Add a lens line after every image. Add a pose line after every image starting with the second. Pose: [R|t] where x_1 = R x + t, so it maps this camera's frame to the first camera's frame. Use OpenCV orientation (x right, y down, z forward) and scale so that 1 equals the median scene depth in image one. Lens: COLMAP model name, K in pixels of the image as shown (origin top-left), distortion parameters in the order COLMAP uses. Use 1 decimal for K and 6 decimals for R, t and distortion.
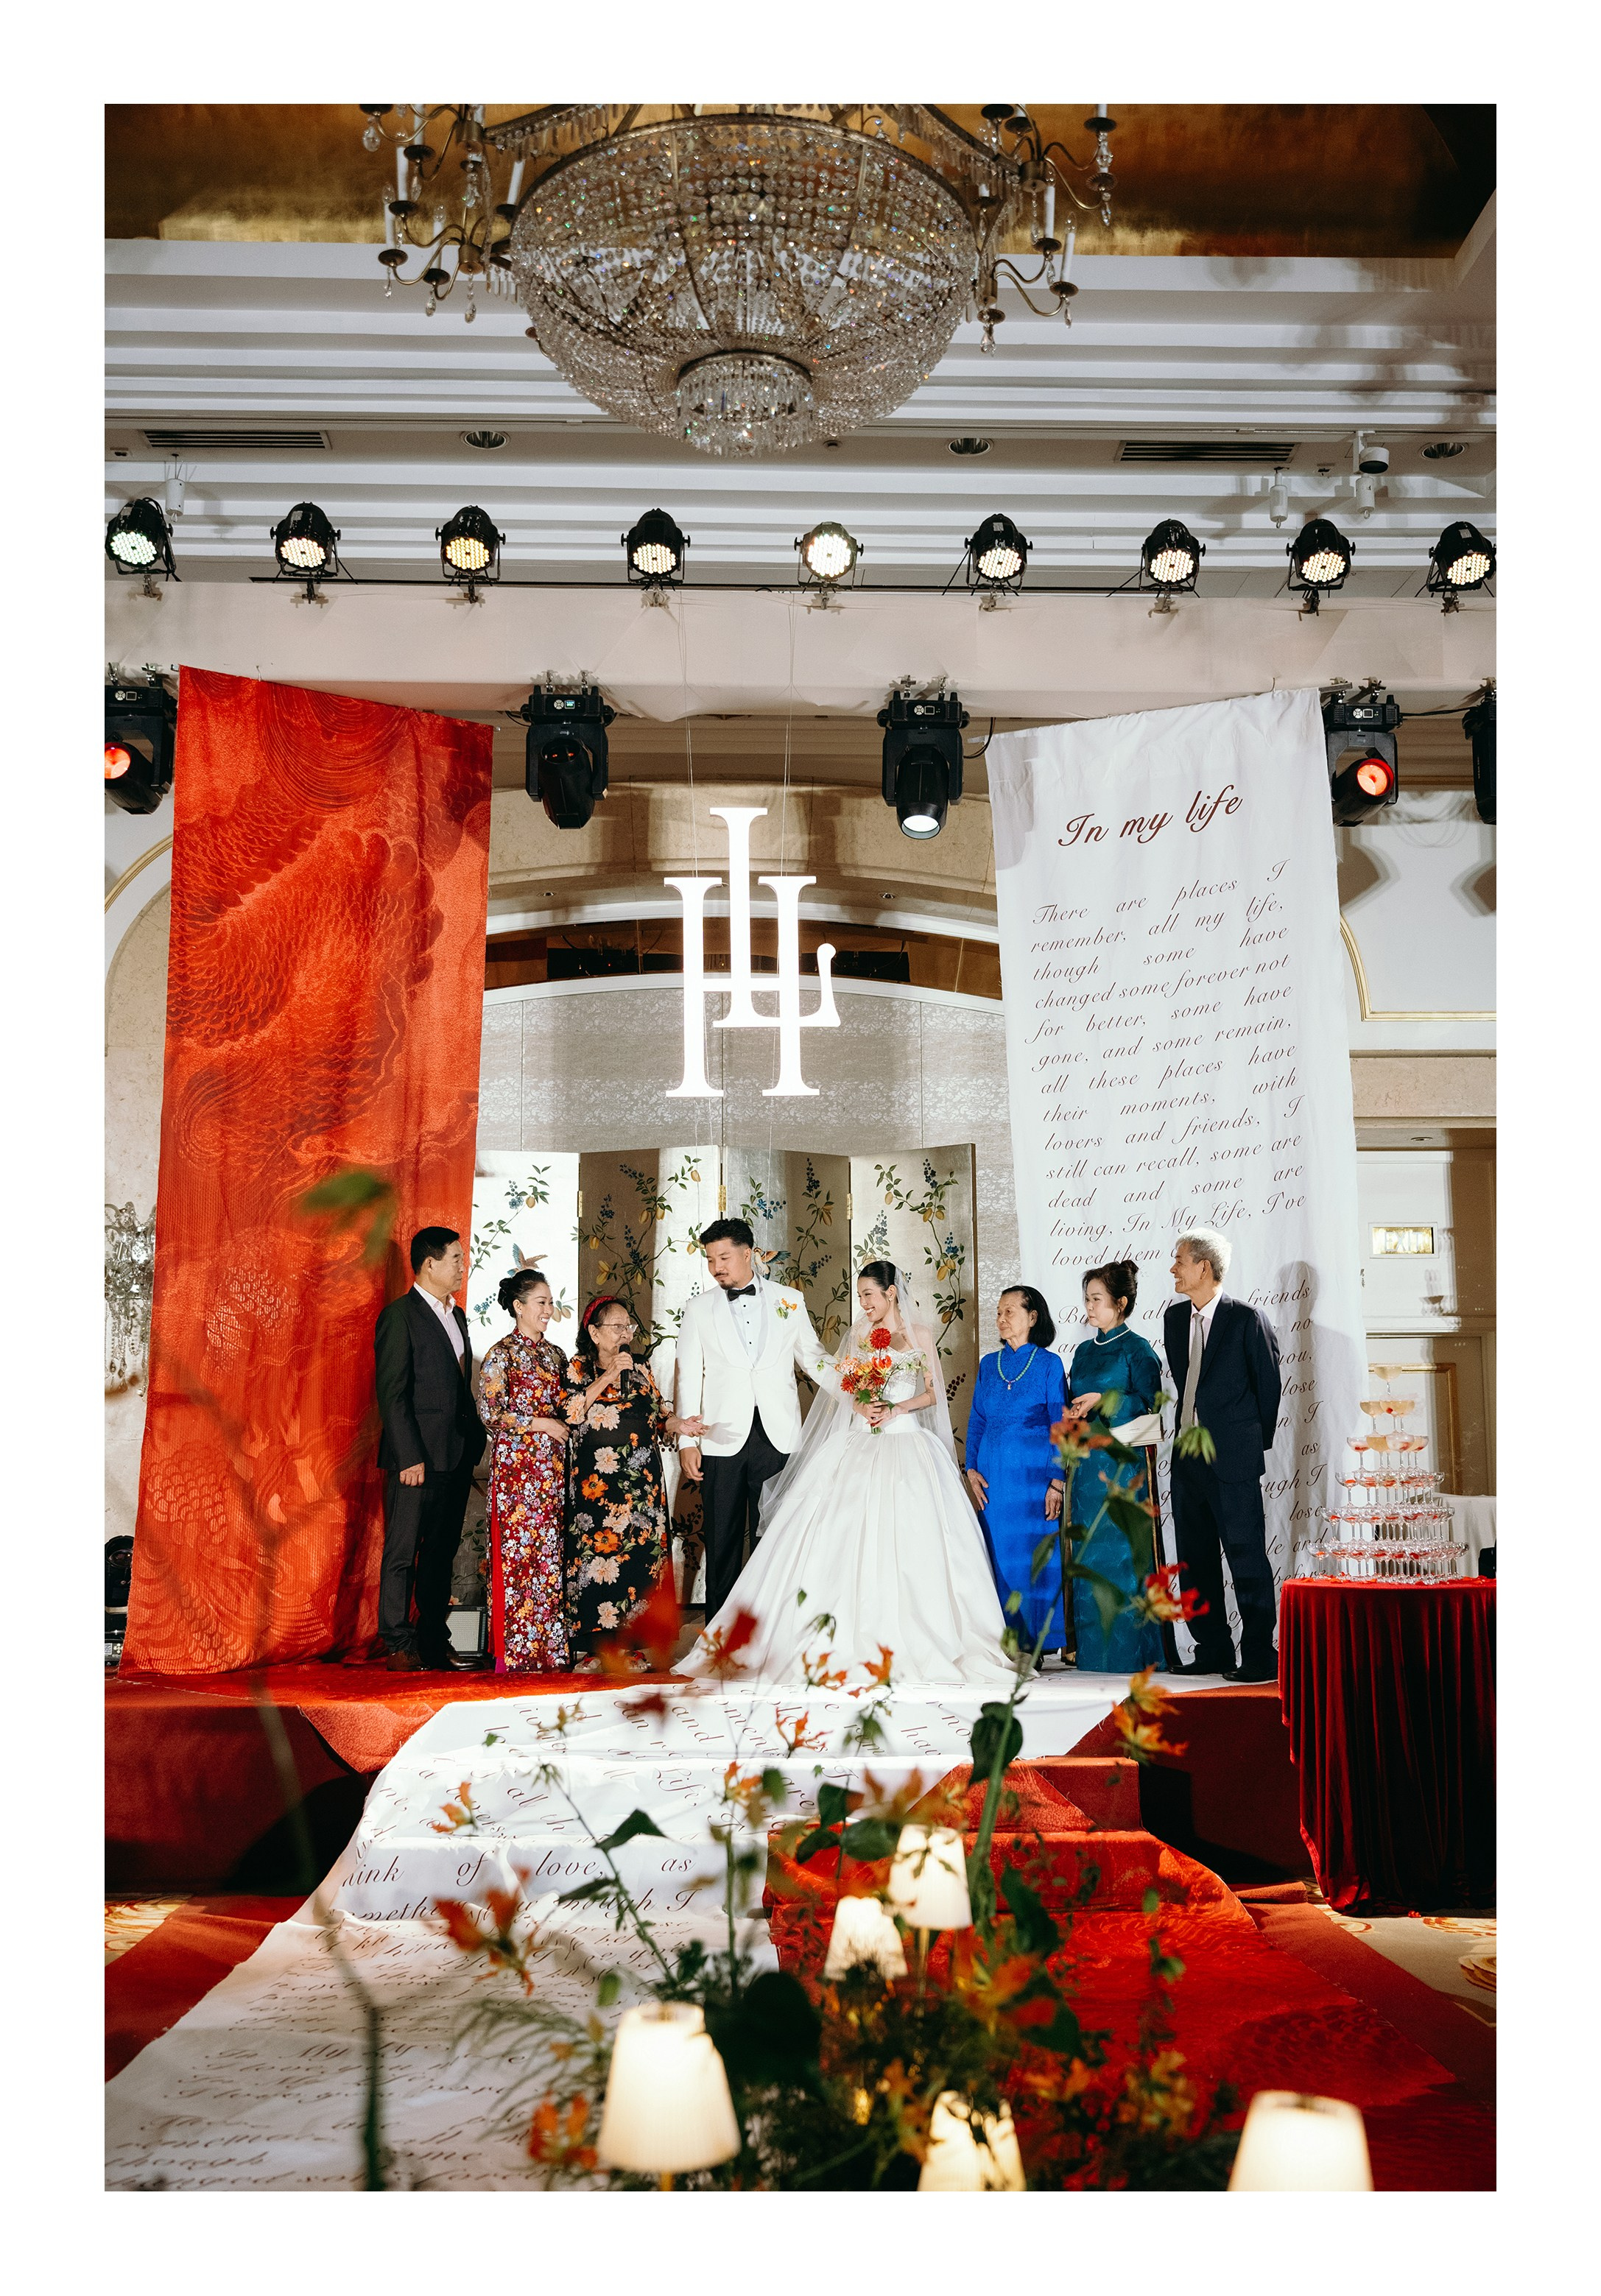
lens RADIAL K [[2428.7, 0, 770.9], [0, 2428.7, 1139.1], [0, 0, 1]] dist [0.007429, 0.002785]
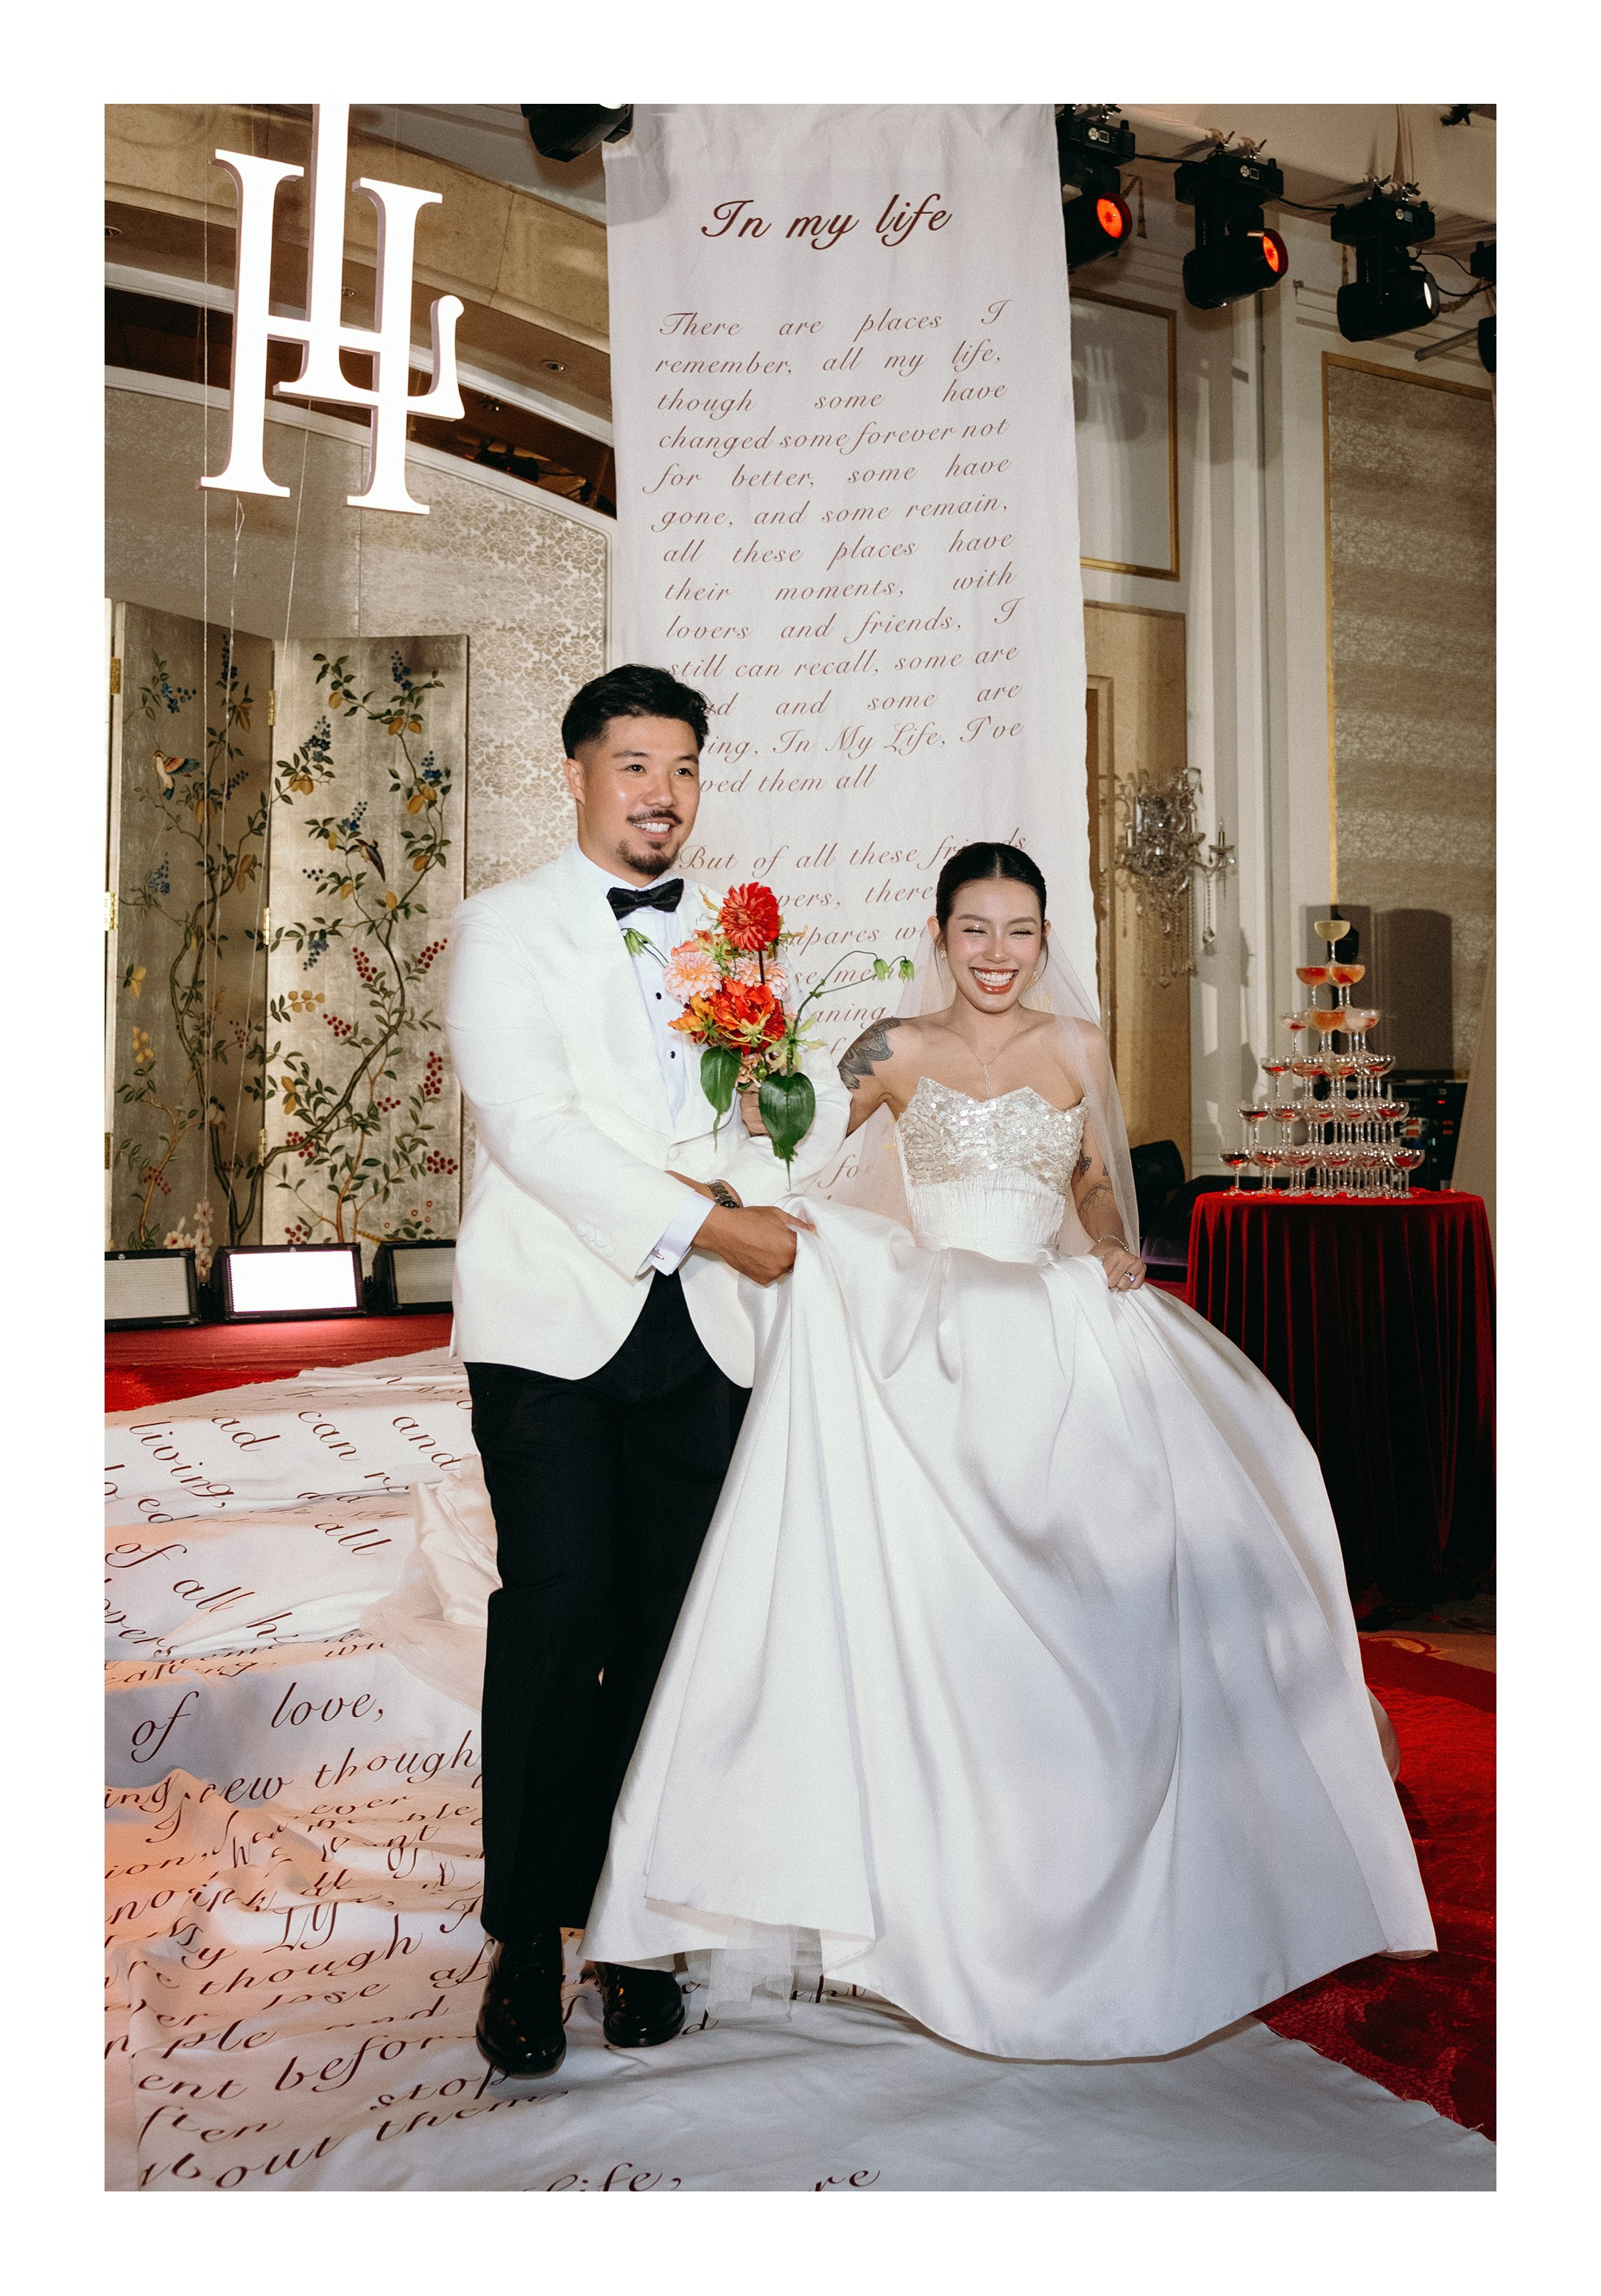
lens RADIAL K [[2394.0, 0, 1036.7], [0, 2394.0, 936.8], [0, 0, 1]] dist [-0.023037, 0.030987]
pose [[0.844536, 0.041146, 0.533916, -0.185969], [-0.076479, 0.996091, 0.044209, 0.056560], [-0.530010, -0.078170, 0.844381, 0.316571]]
